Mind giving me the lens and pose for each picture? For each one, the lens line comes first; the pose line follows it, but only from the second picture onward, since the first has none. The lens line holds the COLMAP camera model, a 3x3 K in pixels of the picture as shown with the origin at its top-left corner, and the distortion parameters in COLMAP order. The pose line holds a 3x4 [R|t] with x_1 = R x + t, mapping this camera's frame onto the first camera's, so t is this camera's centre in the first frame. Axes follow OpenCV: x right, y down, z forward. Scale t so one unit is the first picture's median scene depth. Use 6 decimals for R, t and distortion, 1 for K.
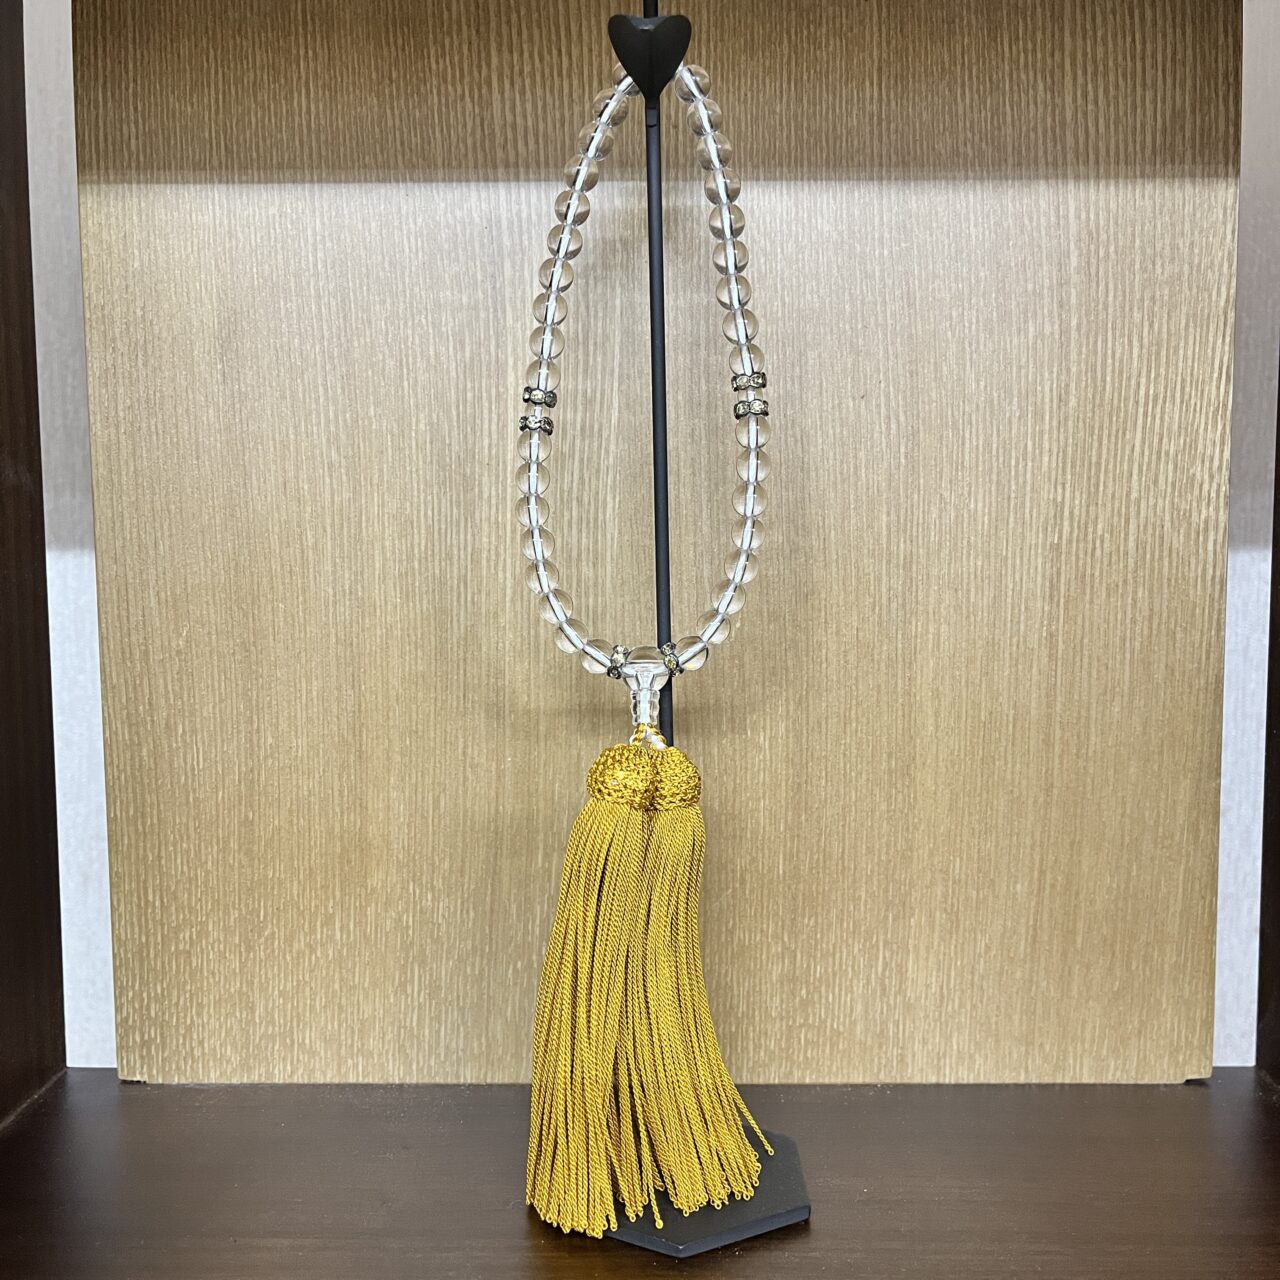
lens RADIAL K [[1304.7, 0, 640.9], [0, 1304.7, 661.9], [0, 0, 1]] dist [0.002023, 0.000000]
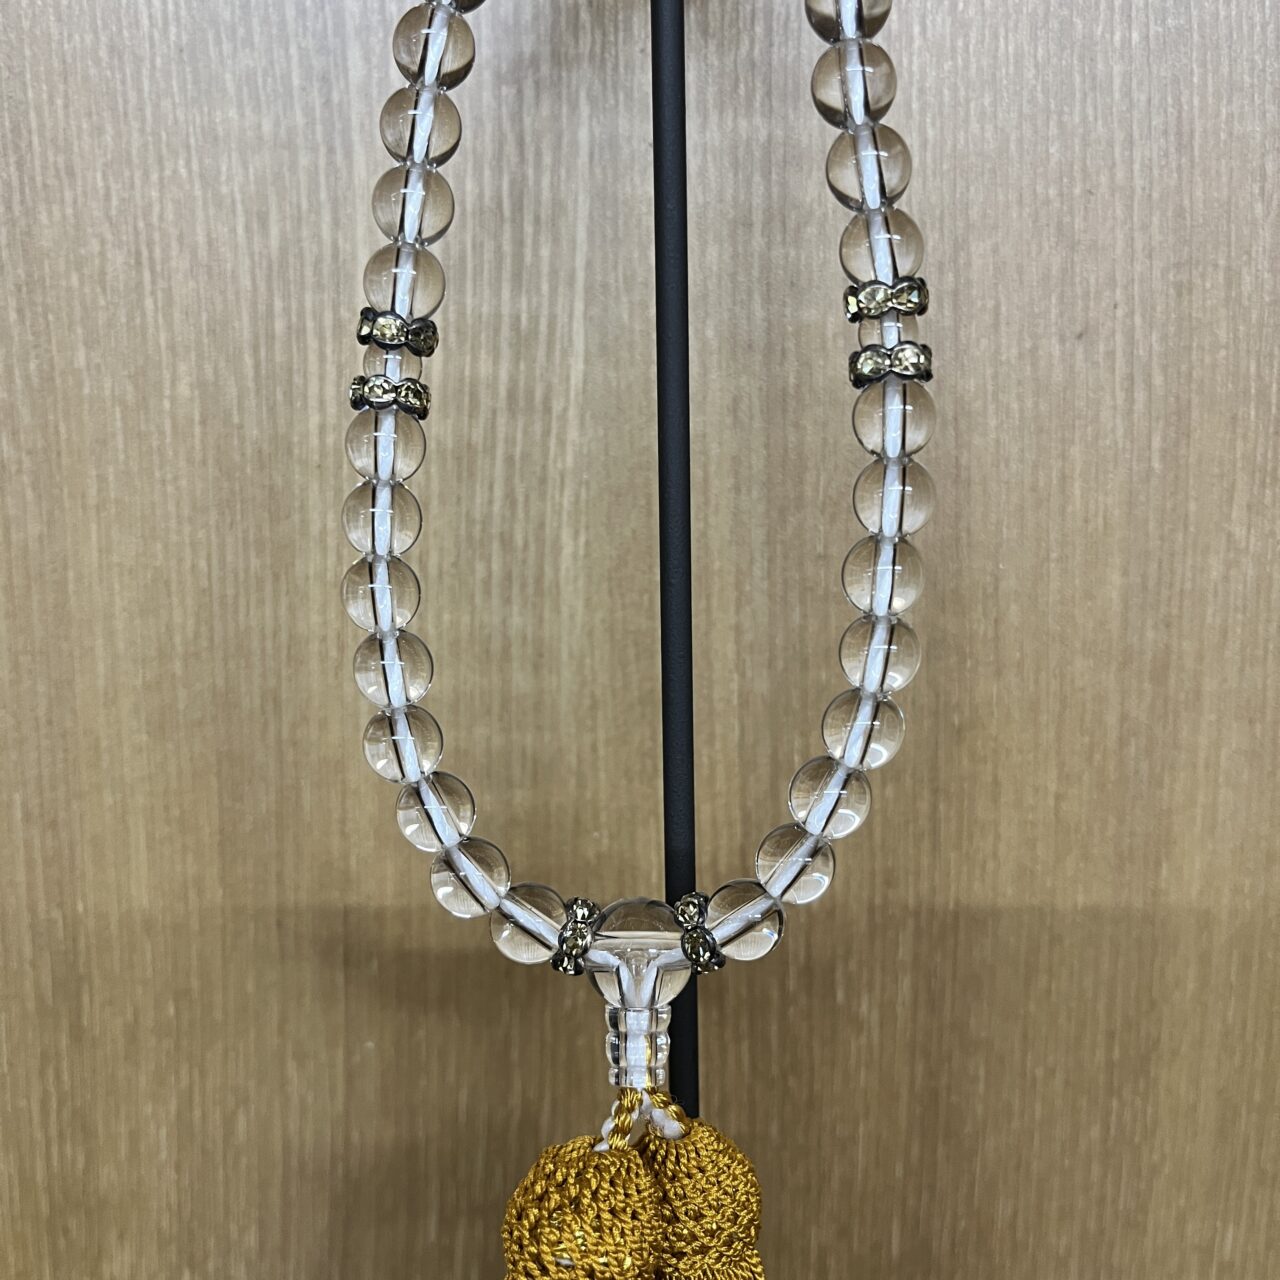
lens RADIAL K [[1304.7, 0, 648.8], [0, 1304.7, 644.1], [0, 0, 1]] dist [0.002023, 0.000000]
pose [[0.999872, 0.003414, 0.015649, -0.000354], [-0.003992, 0.999305, 0.037054, -0.104604], [-0.015511, -0.037112, 0.999191, 0.507004]]
